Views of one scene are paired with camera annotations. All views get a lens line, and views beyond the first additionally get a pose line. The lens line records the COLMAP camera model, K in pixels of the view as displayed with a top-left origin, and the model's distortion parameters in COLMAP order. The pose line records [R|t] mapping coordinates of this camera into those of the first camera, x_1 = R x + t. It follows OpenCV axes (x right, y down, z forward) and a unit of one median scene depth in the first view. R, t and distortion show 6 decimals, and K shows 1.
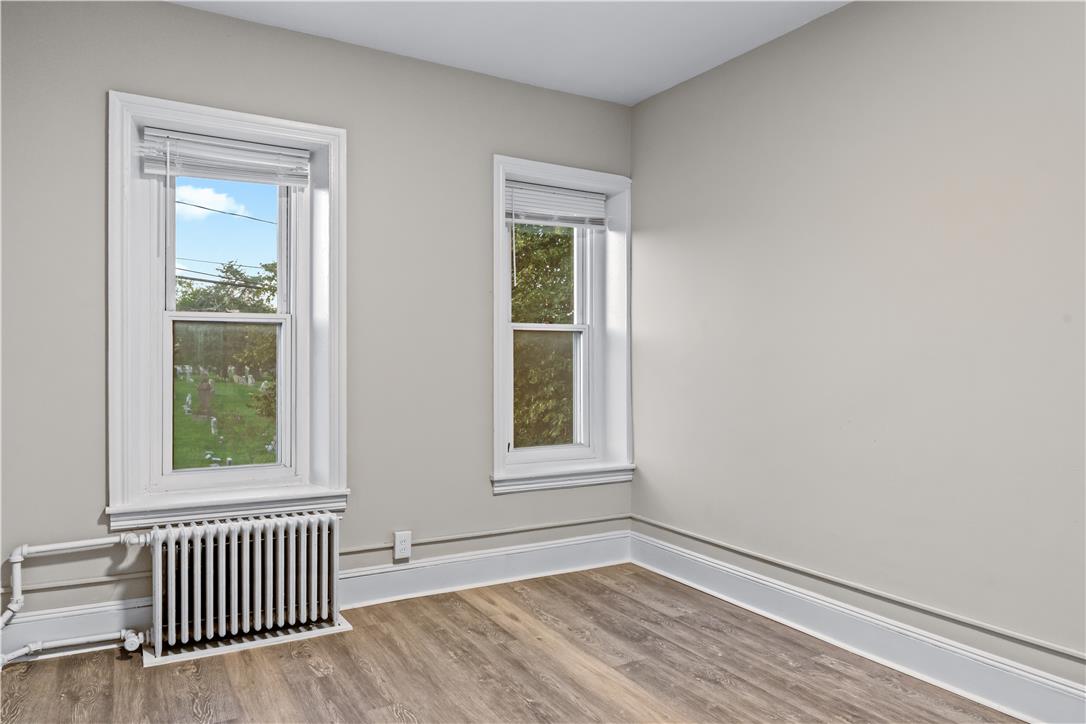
lens RADIAL K [[719.0, 0, 543.0], [0, 719.0, 362.0], [0, 0, 1]] dist [-0.022159, 0.002234]
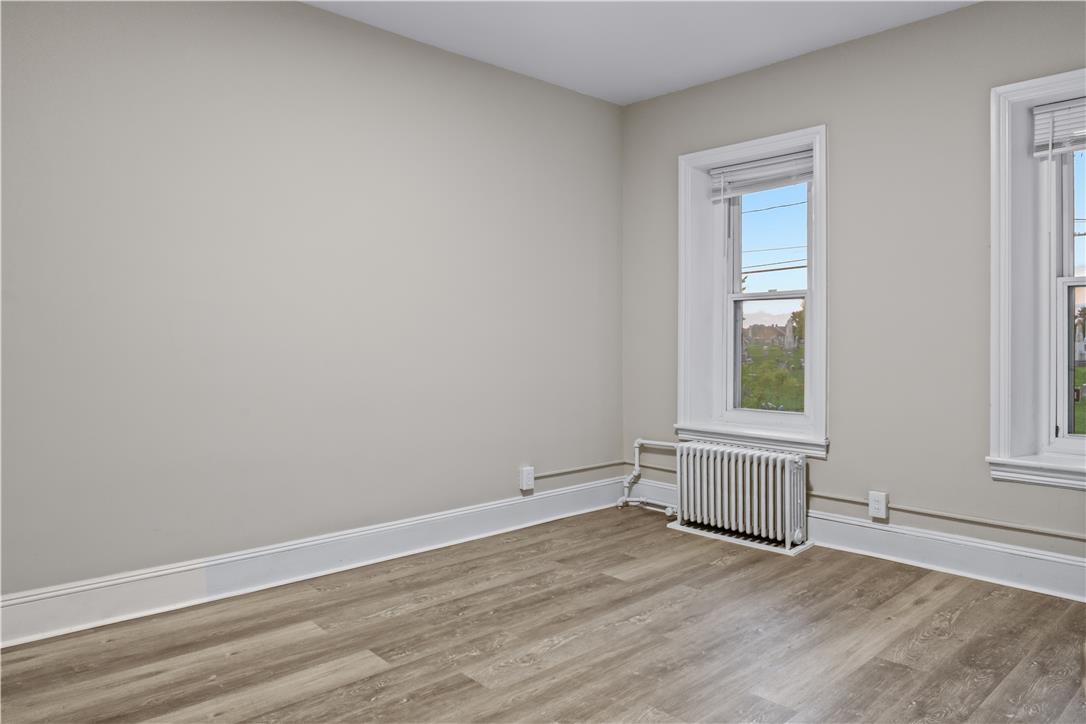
lens RADIAL K [[726.1, 0, 546.9], [0, 726.1, 329.9], [0, 0, 1]] dist [-0.028528, 0.002251]
pose [[0.219005, -0.014286, -0.975619, 0.758916], [0.002183, 0.999897, -0.014151, 0.017385], [0.975721, 0.000970, 0.219014, 0.325431]]
